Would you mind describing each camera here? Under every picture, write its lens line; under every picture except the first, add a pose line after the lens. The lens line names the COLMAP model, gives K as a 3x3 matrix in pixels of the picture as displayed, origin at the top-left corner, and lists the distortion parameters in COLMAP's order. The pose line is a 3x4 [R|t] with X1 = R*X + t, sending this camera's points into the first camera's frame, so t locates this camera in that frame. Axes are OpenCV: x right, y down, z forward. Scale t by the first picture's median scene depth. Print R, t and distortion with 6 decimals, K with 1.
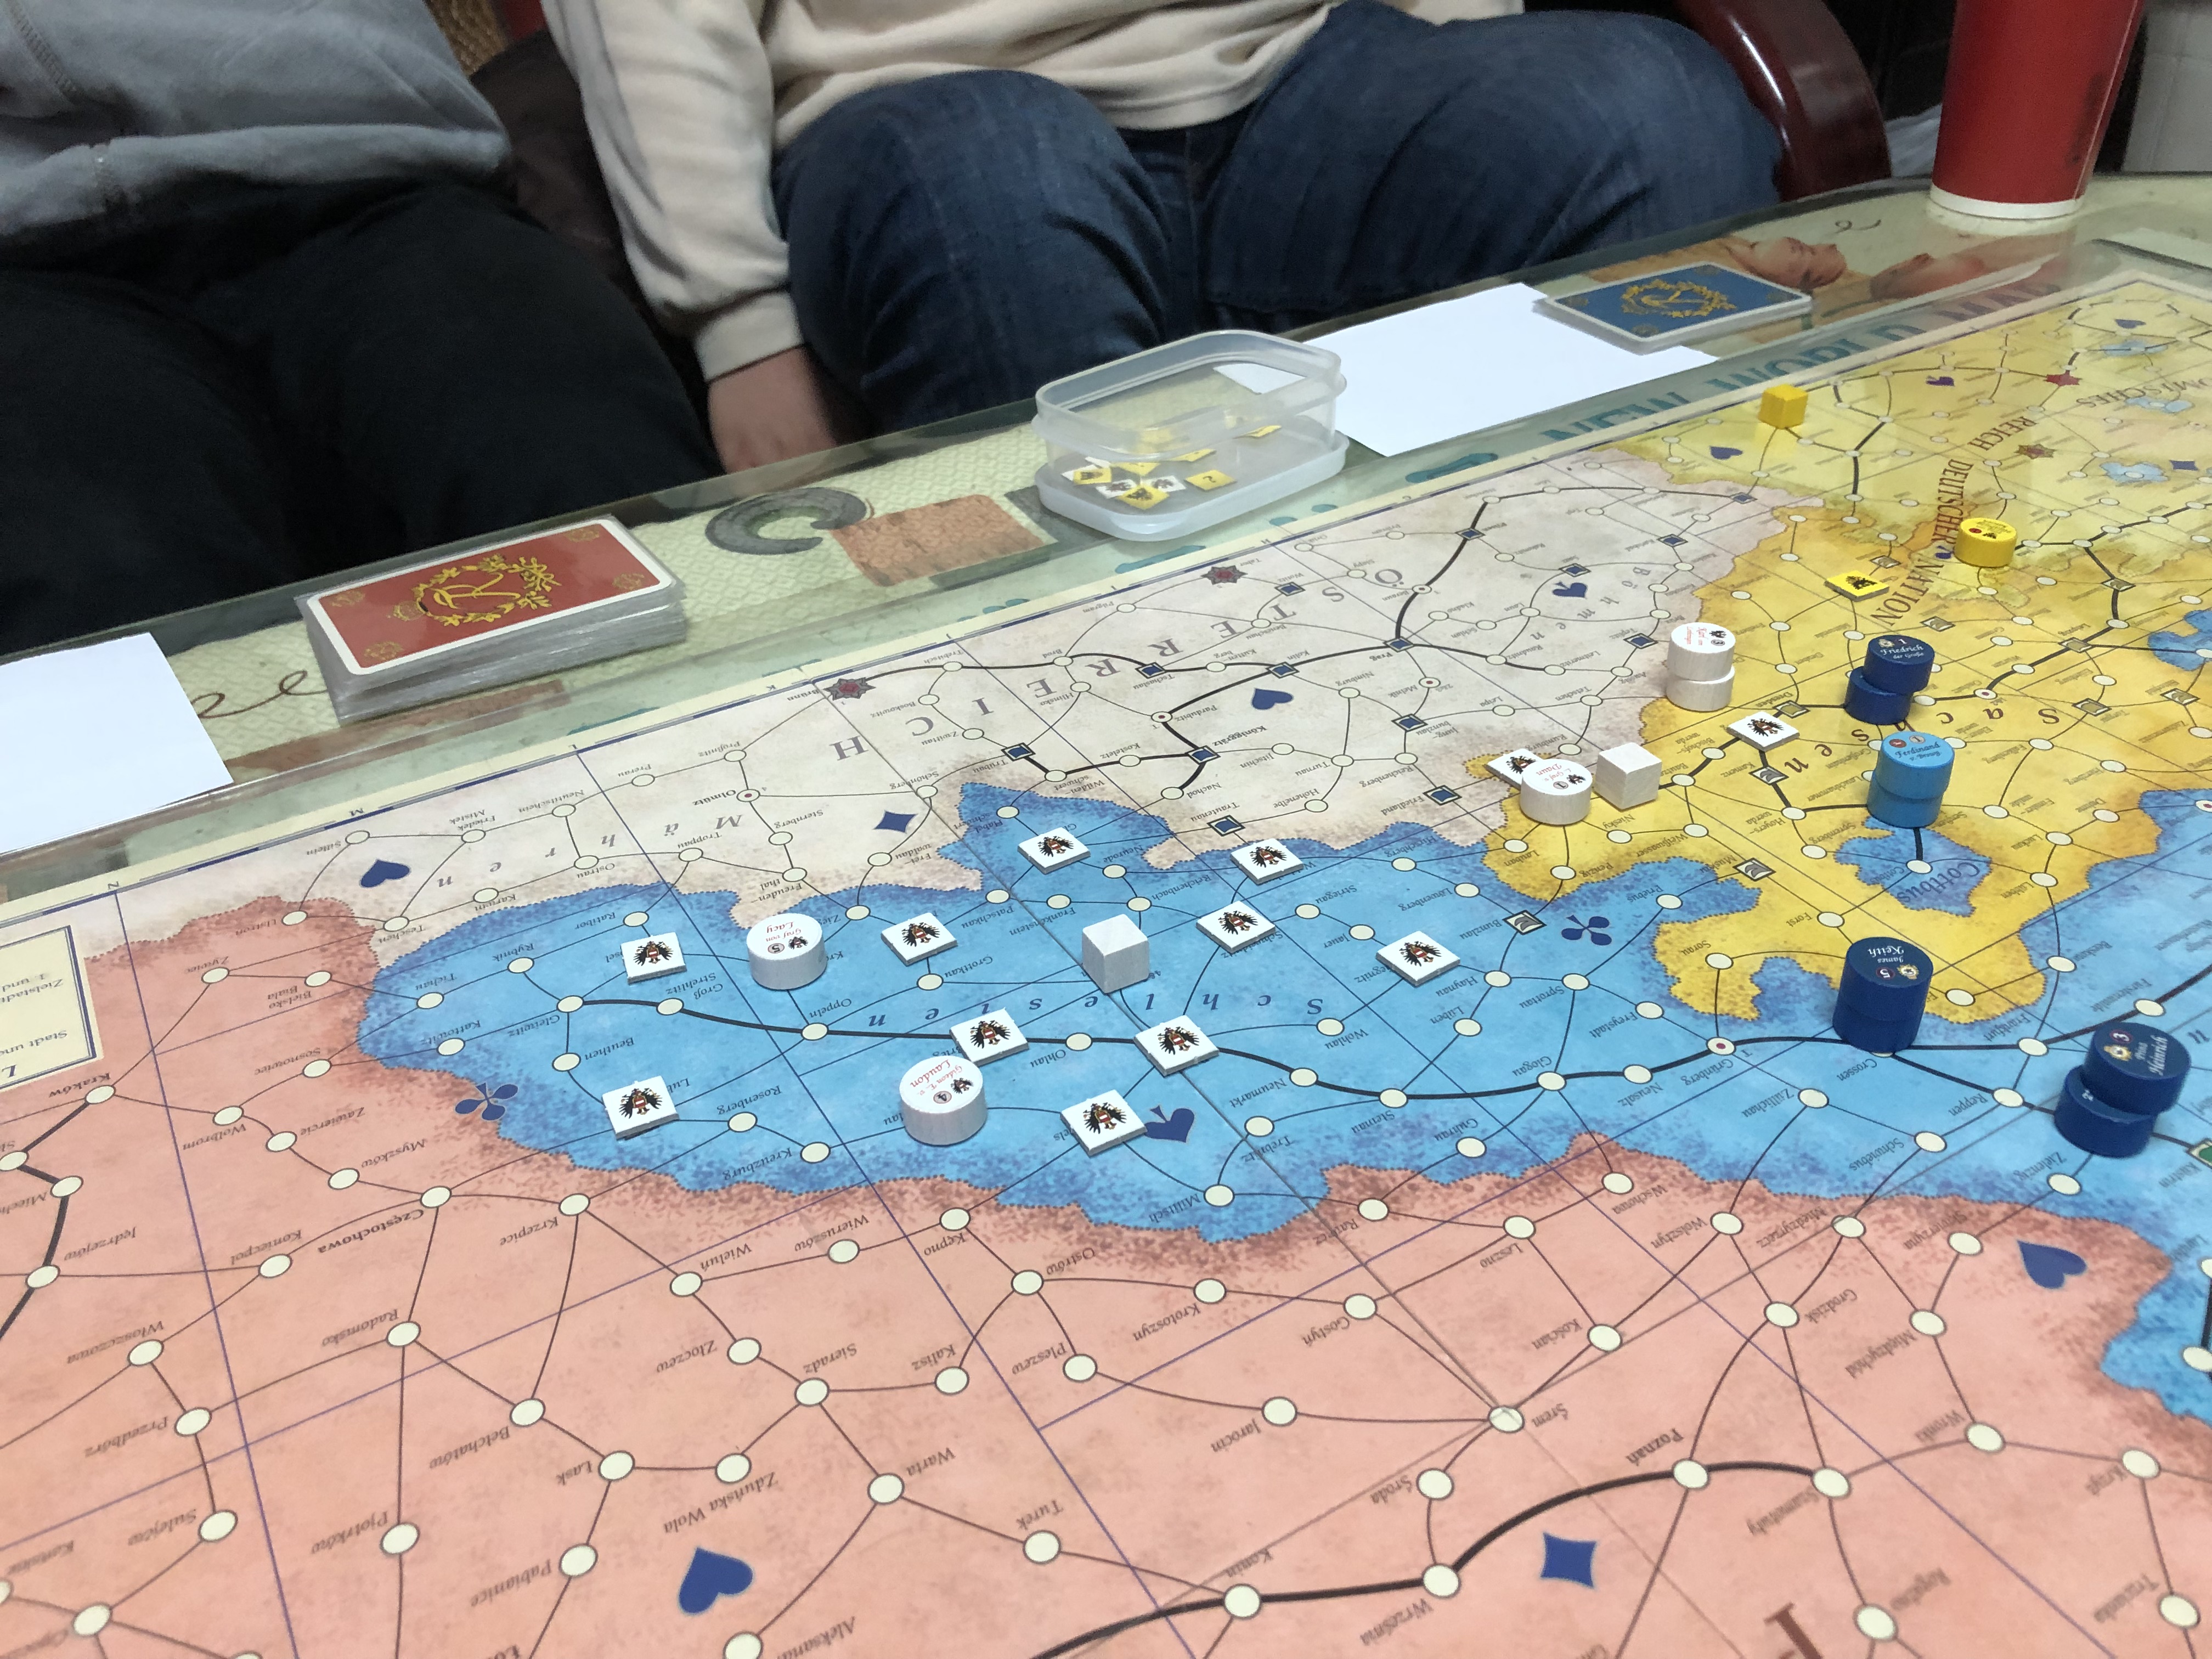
lens RADIAL K [[1795.1, 0, 1110.3], [0, 1795.1, 823.5], [0, 0, 1]] dist [0.013678, -0.030010]
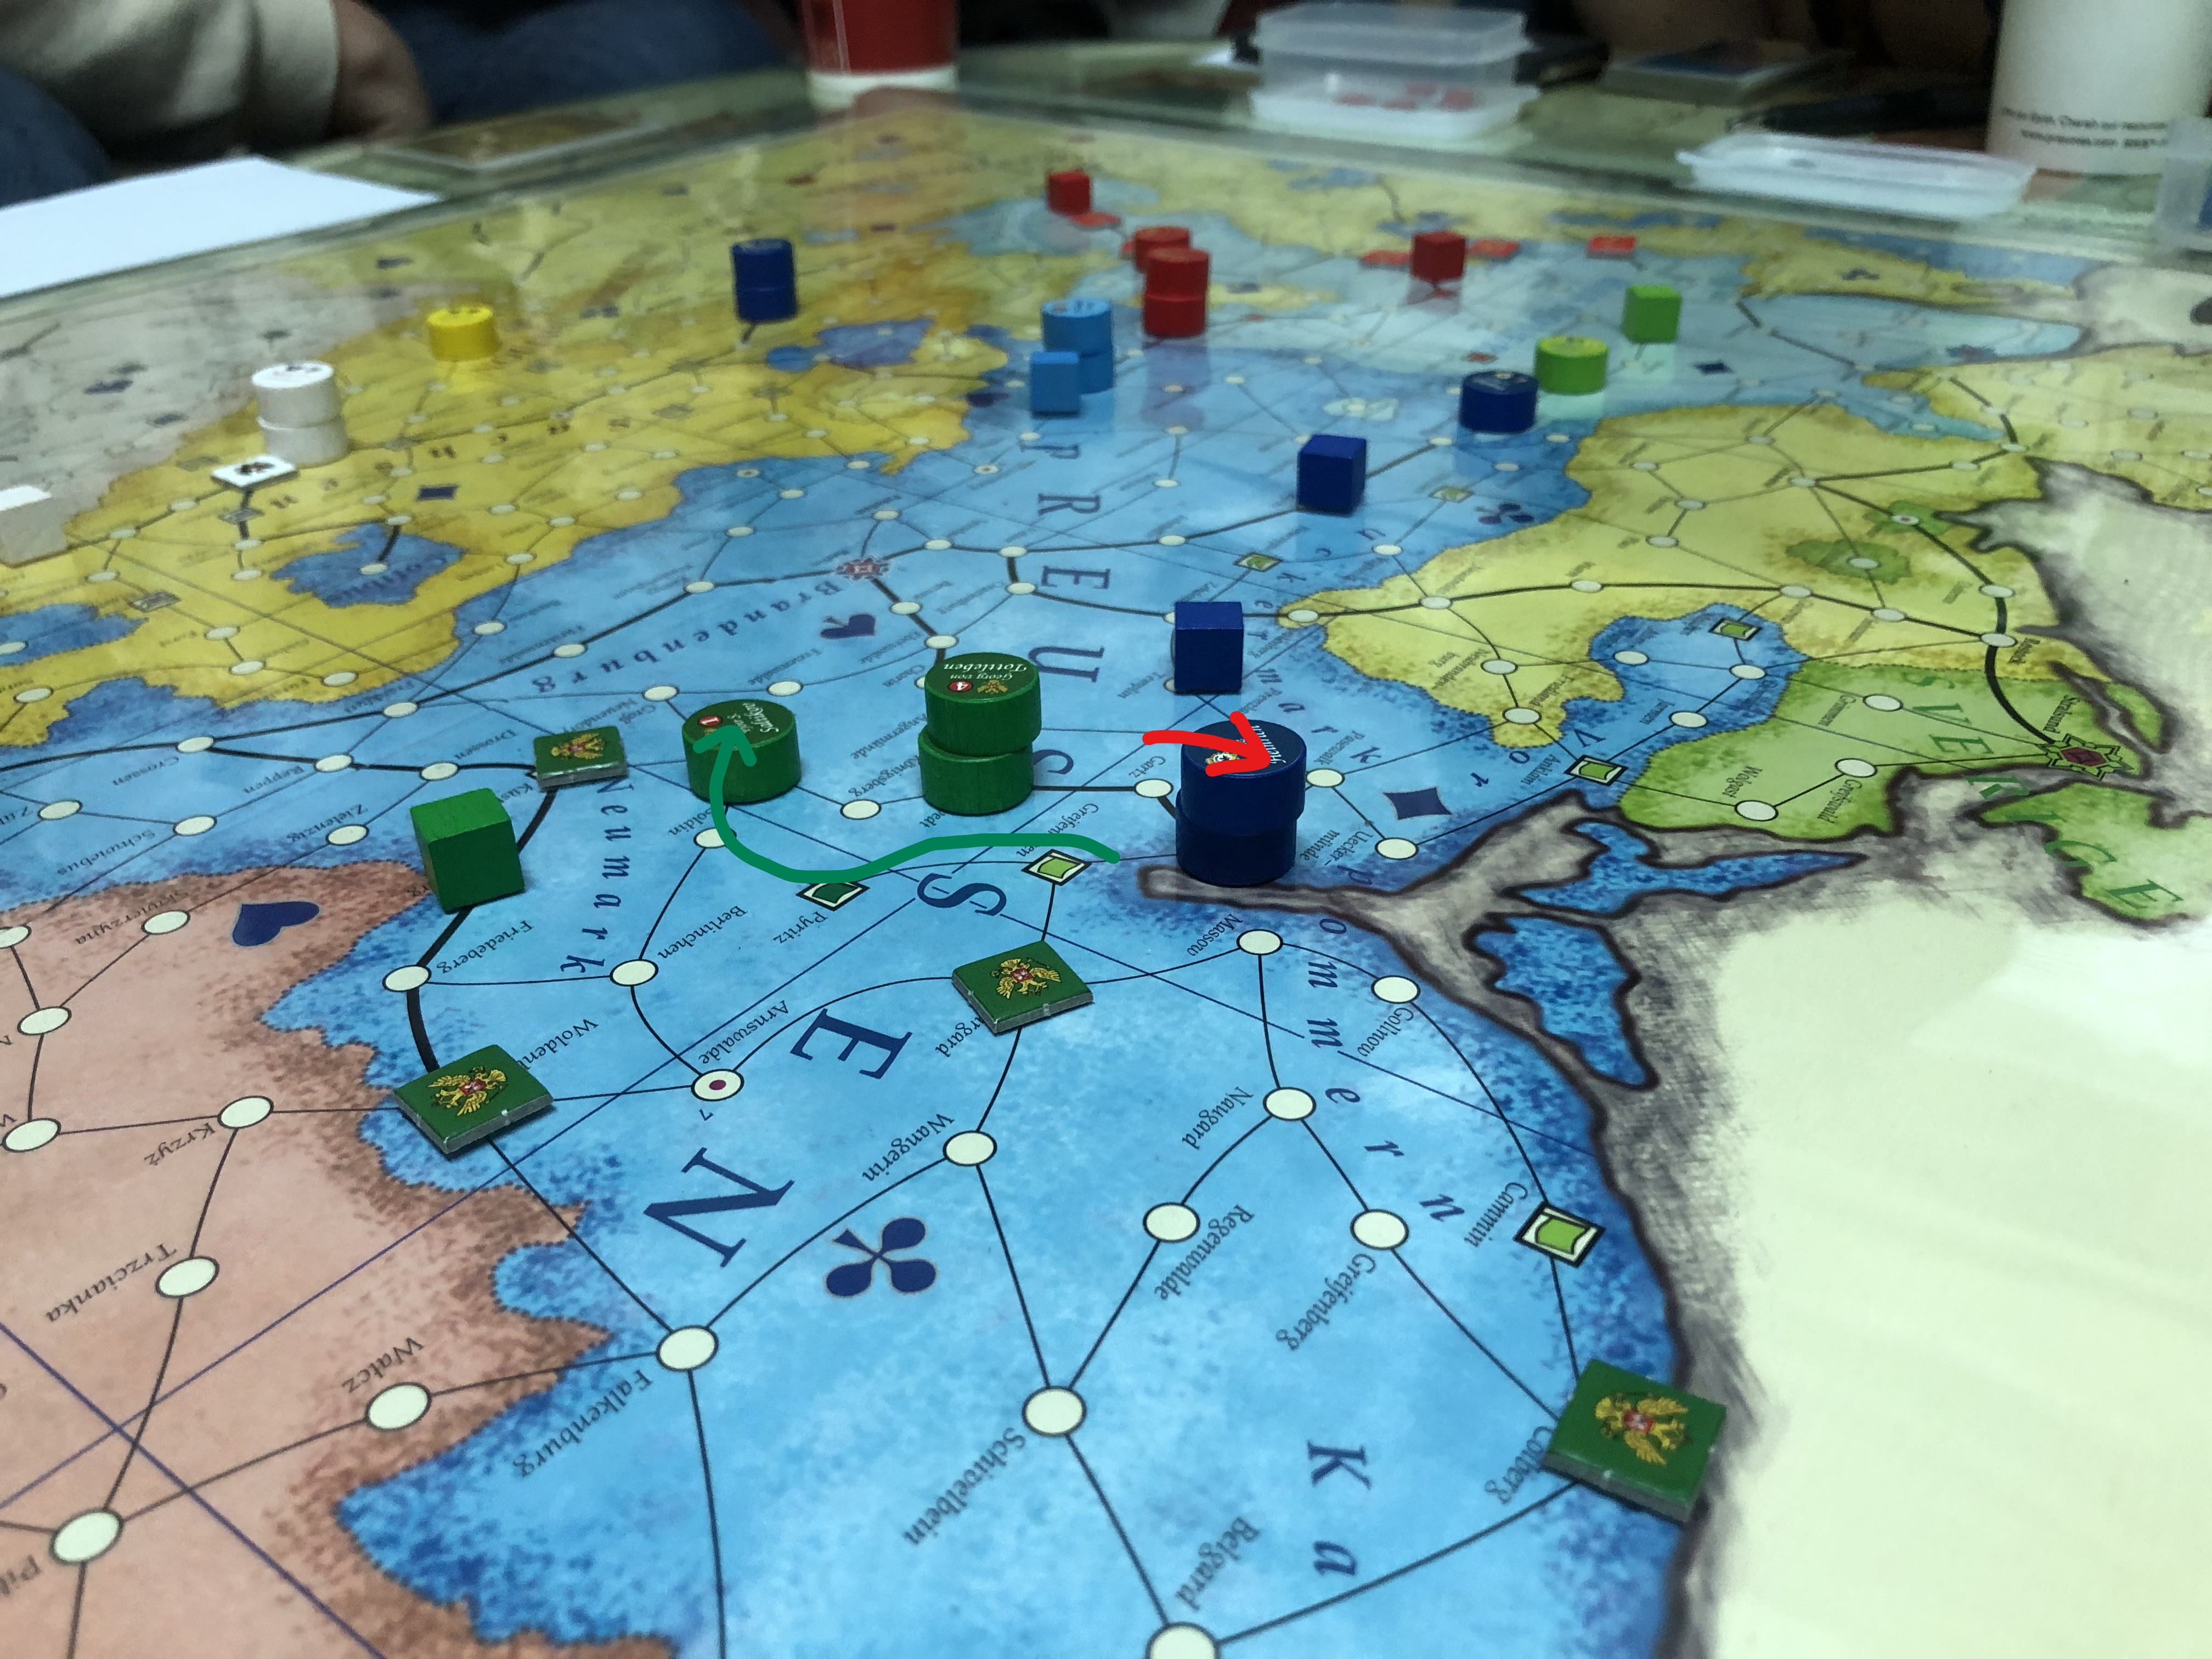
lens RADIAL K [[1813.0, 0, 1114.3], [0, 1813.0, 838.6], [0, 0, 1]] dist [0.027101, -0.070413]
pose [[0.919183, -0.179303, 0.350647, 0.444325], [0.199455, 0.979662, -0.021899, 0.225494], [-0.339589, 0.090067, 0.936252, 0.132796]]
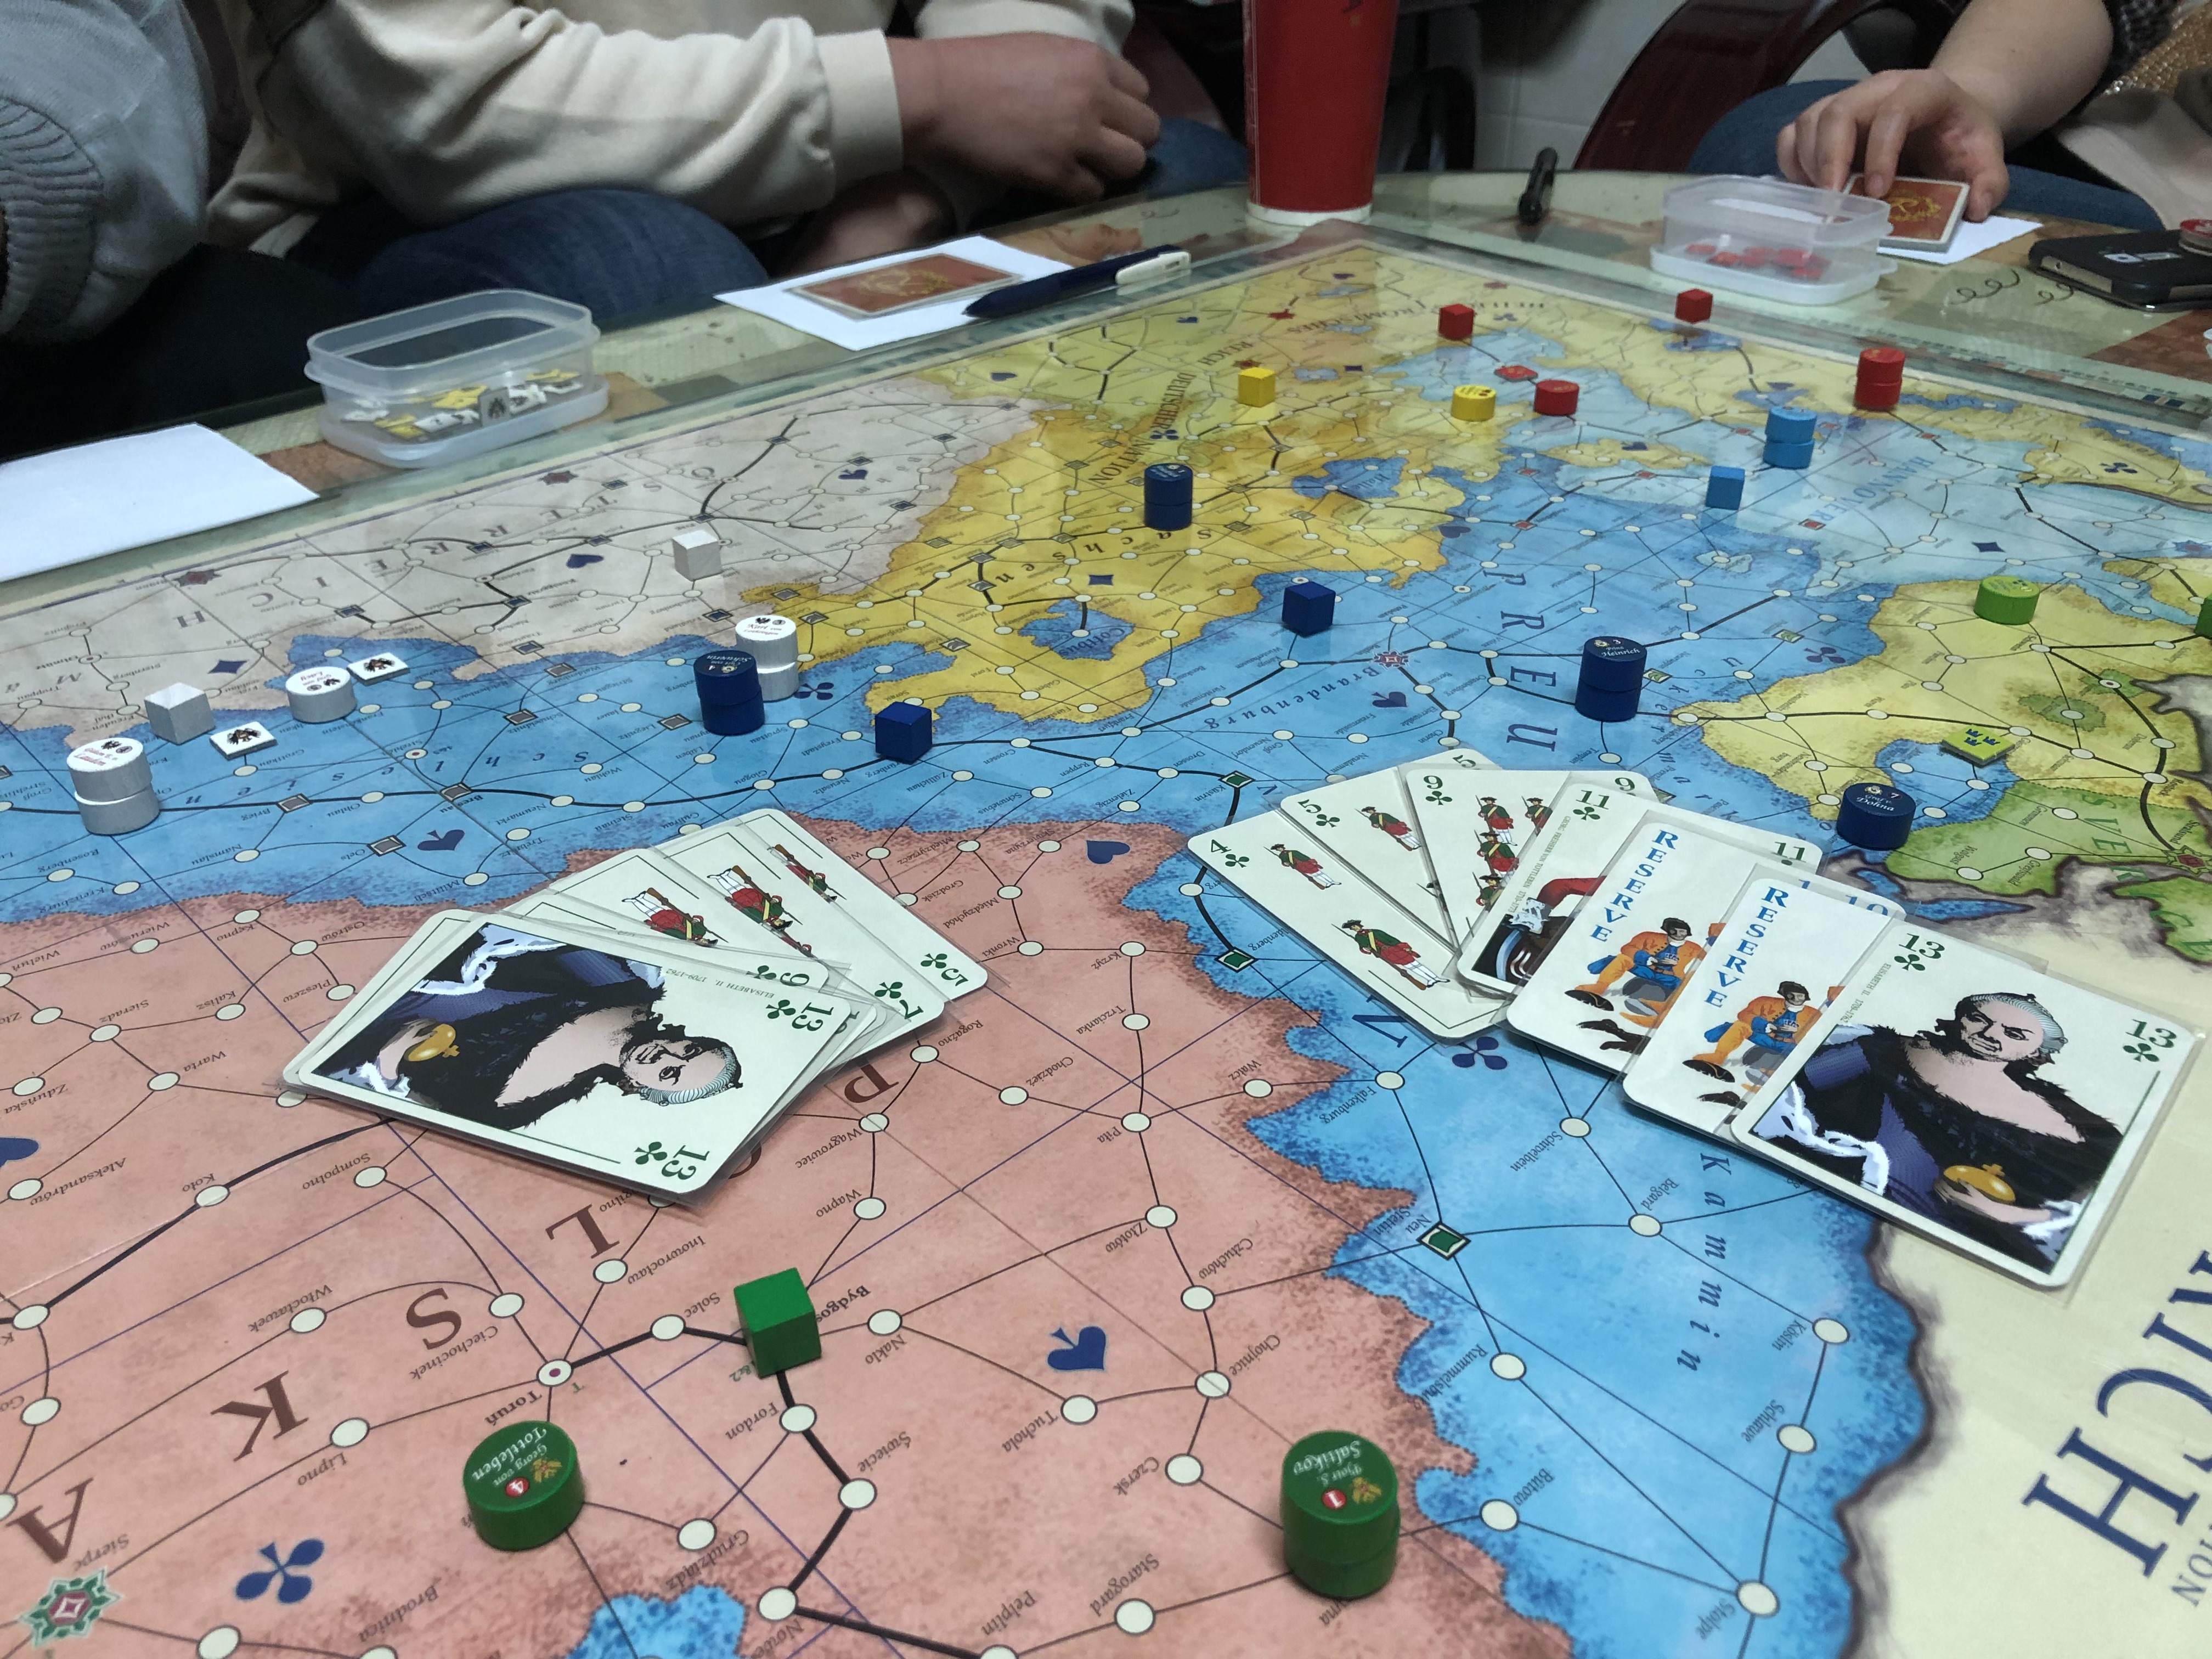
lens RADIAL K [[1795.1, 0, 1102.7], [0, 1795.1, 839.7], [0, 0, 1]] dist [0.013678, -0.030010]
pose [[0.971647, -0.089804, 0.218715, 0.170290], [0.098444, 0.994723, -0.028908, 0.208432], [-0.214965, 0.049620, 0.975360, -0.244166]]
